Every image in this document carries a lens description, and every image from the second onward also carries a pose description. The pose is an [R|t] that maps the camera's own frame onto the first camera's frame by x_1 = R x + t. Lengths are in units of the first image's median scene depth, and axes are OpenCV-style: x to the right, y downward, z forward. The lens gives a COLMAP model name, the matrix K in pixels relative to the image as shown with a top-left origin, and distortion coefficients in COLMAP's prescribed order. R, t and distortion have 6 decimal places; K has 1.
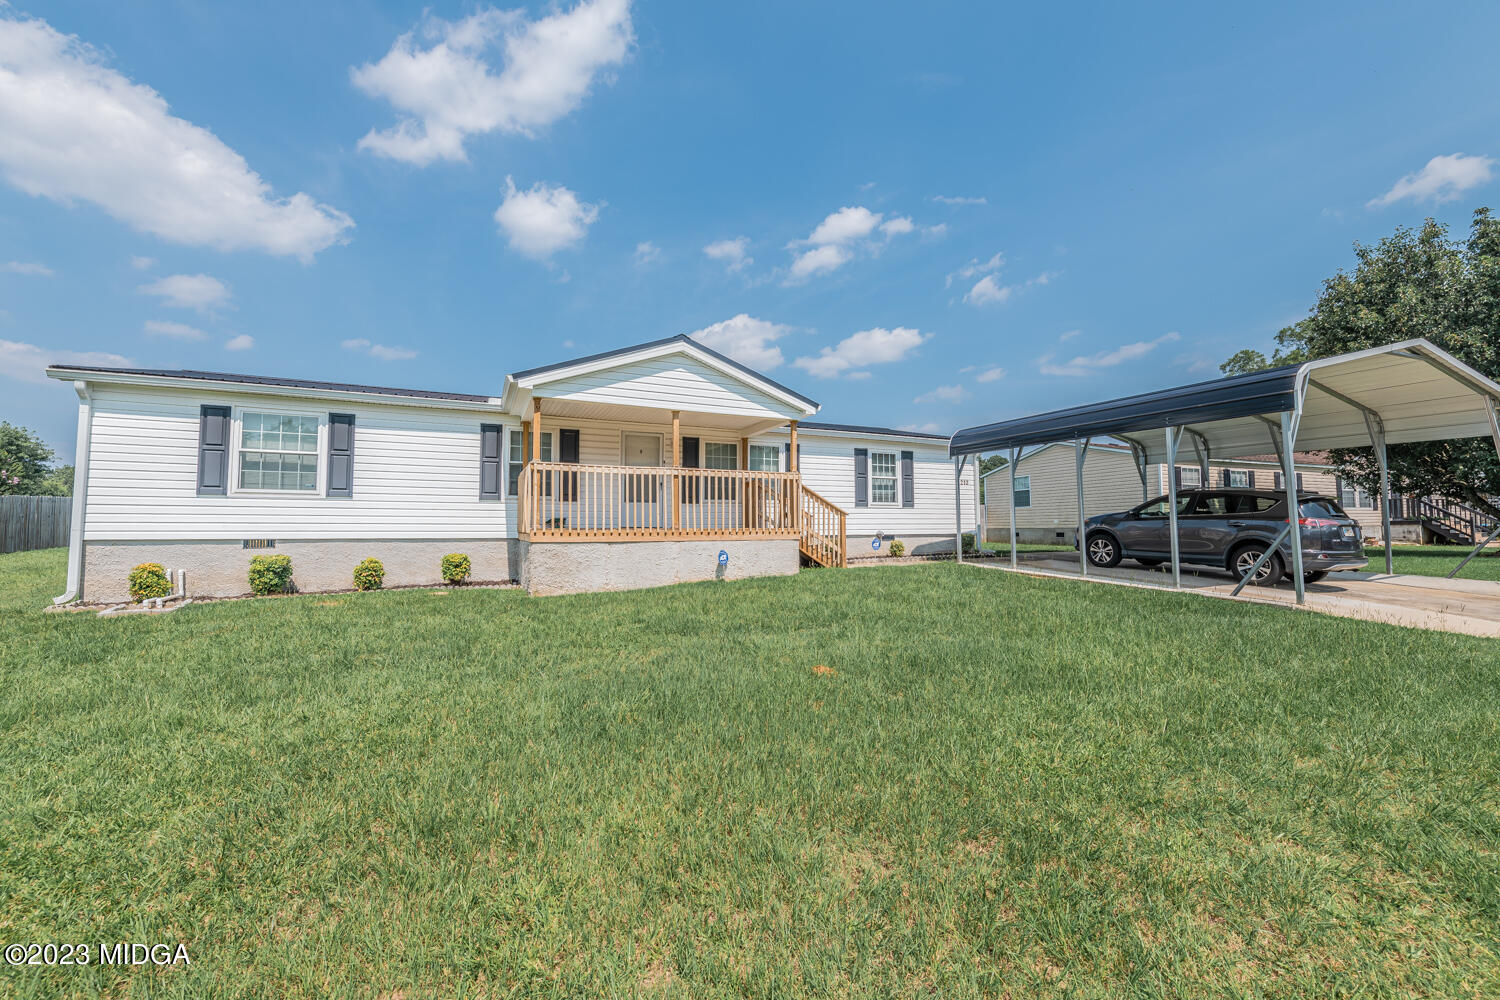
lens RADIAL K [[595.6, 0, 750.0], [0, 595.6, 500.0], [0, 0, 1]] dist [0.000913, -0.000040]
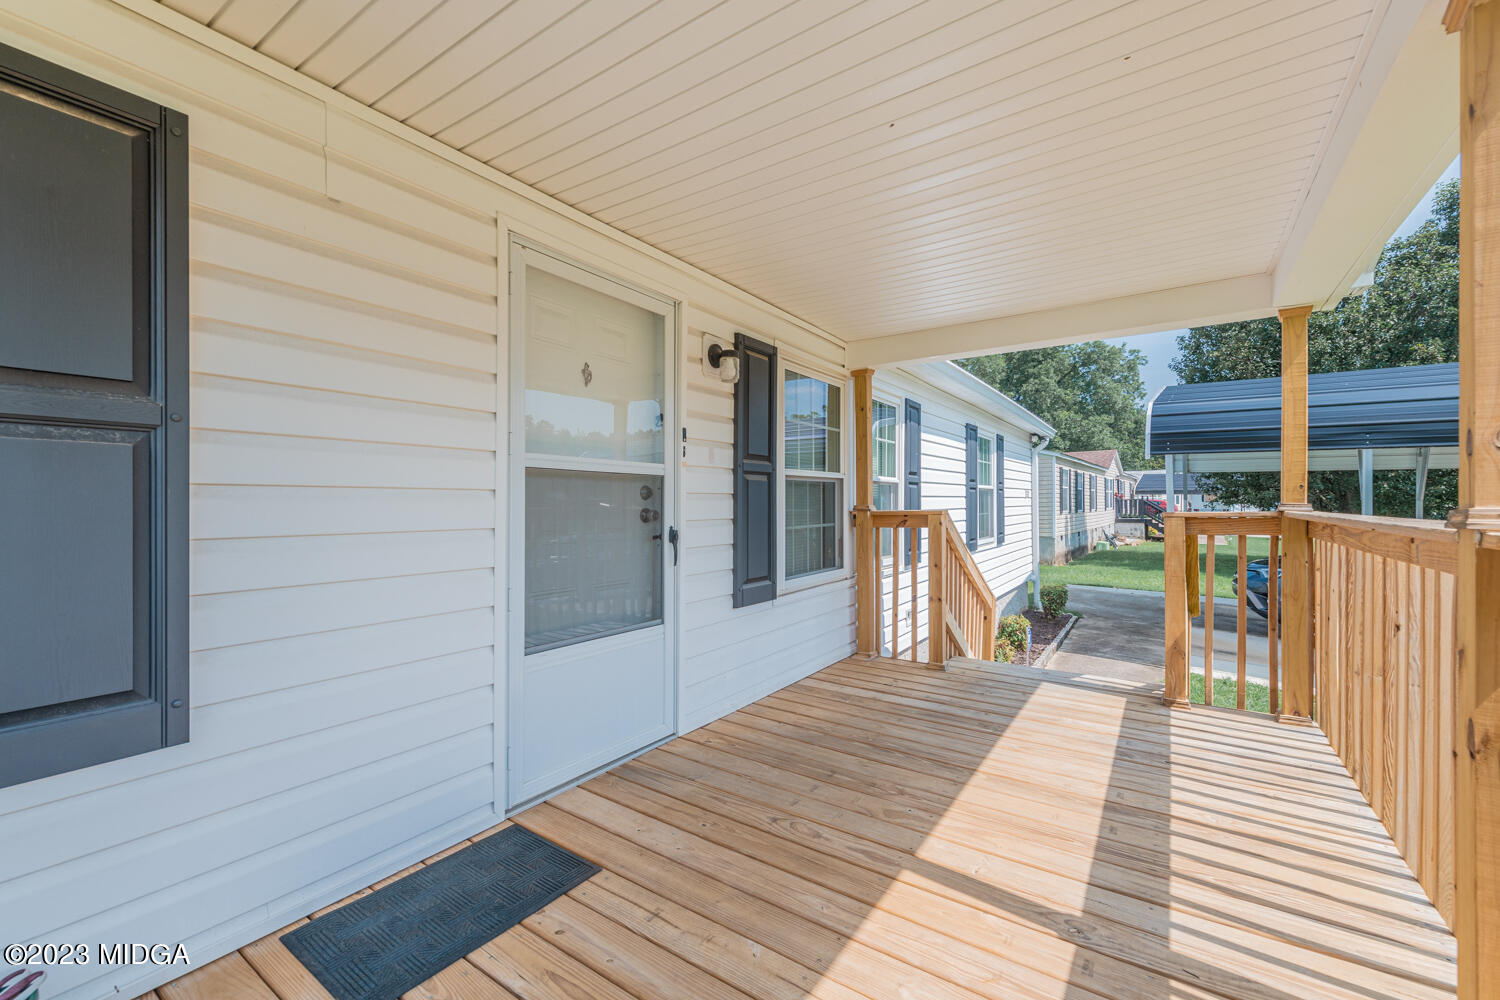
lens RADIAL K [[595.6, 0, 750.0], [0, 595.6, 500.0], [0, 0, 1]] dist [0.000913, -0.000040]
pose [[0.858200, 0.001576, 0.513314, -0.262594], [-0.020871, 0.999276, 0.031825, -0.050902], [-0.512892, -0.038026, 0.857611, 0.875283]]
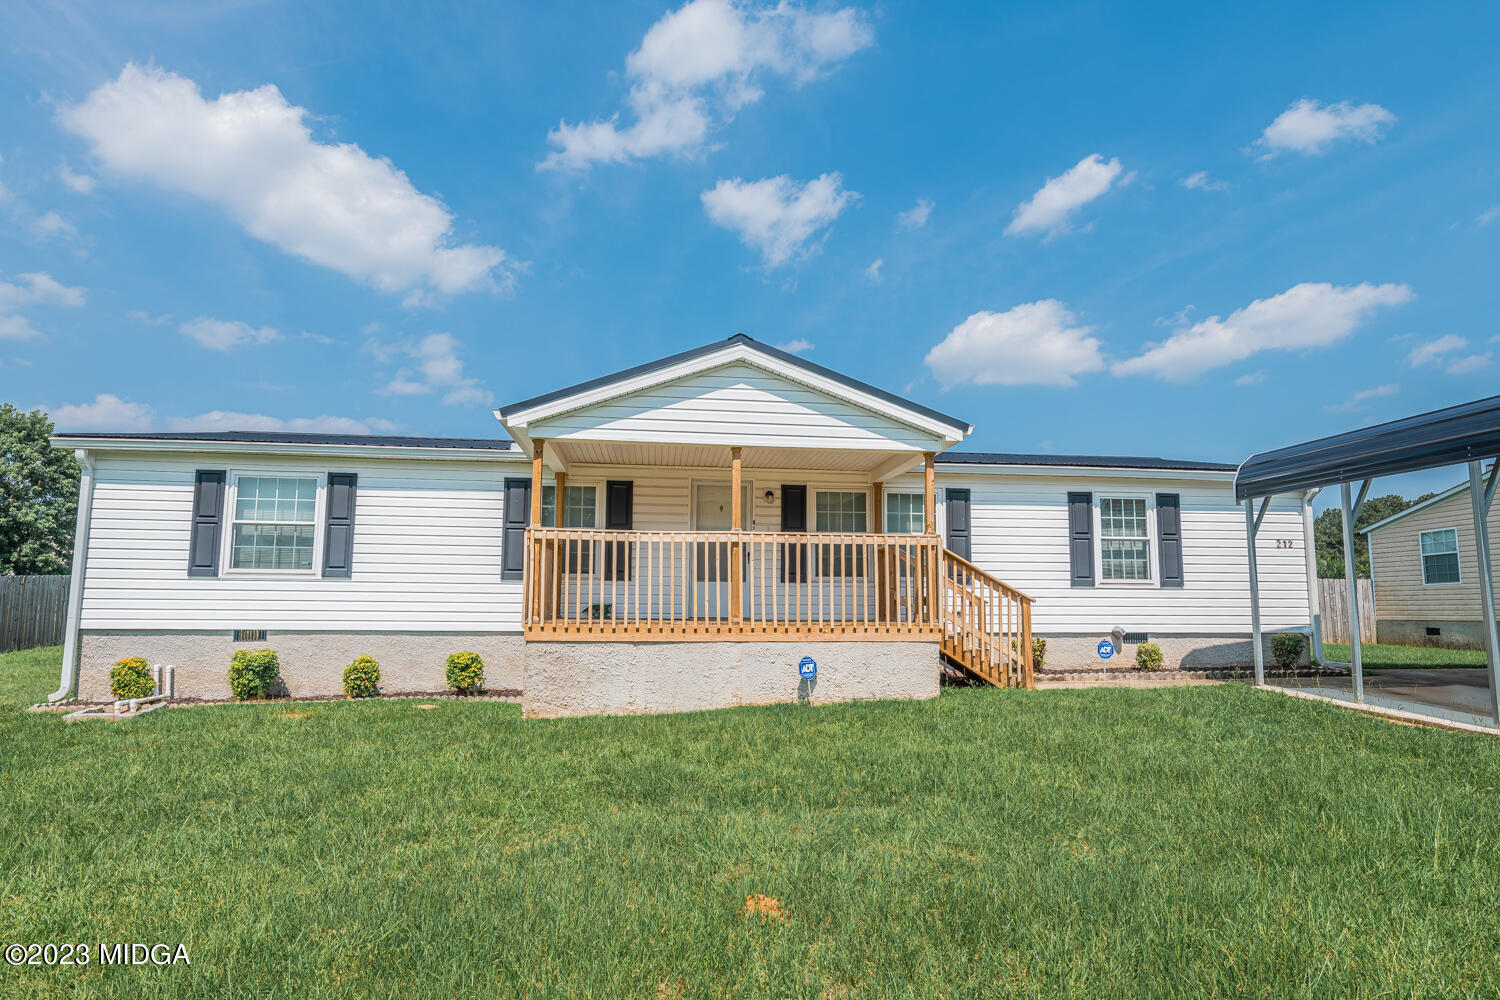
lens RADIAL K [[812.3, 0, 754.3], [0, 812.3, 520.5], [0, 0, 1]] dist [0.002171, 0.000440]
pose [[0.951488, -0.026414, -0.306549, 0.158121], [0.006883, 0.997886, -0.064620, -0.006215], [0.307608, 0.059375, 0.949659, 0.123614]]
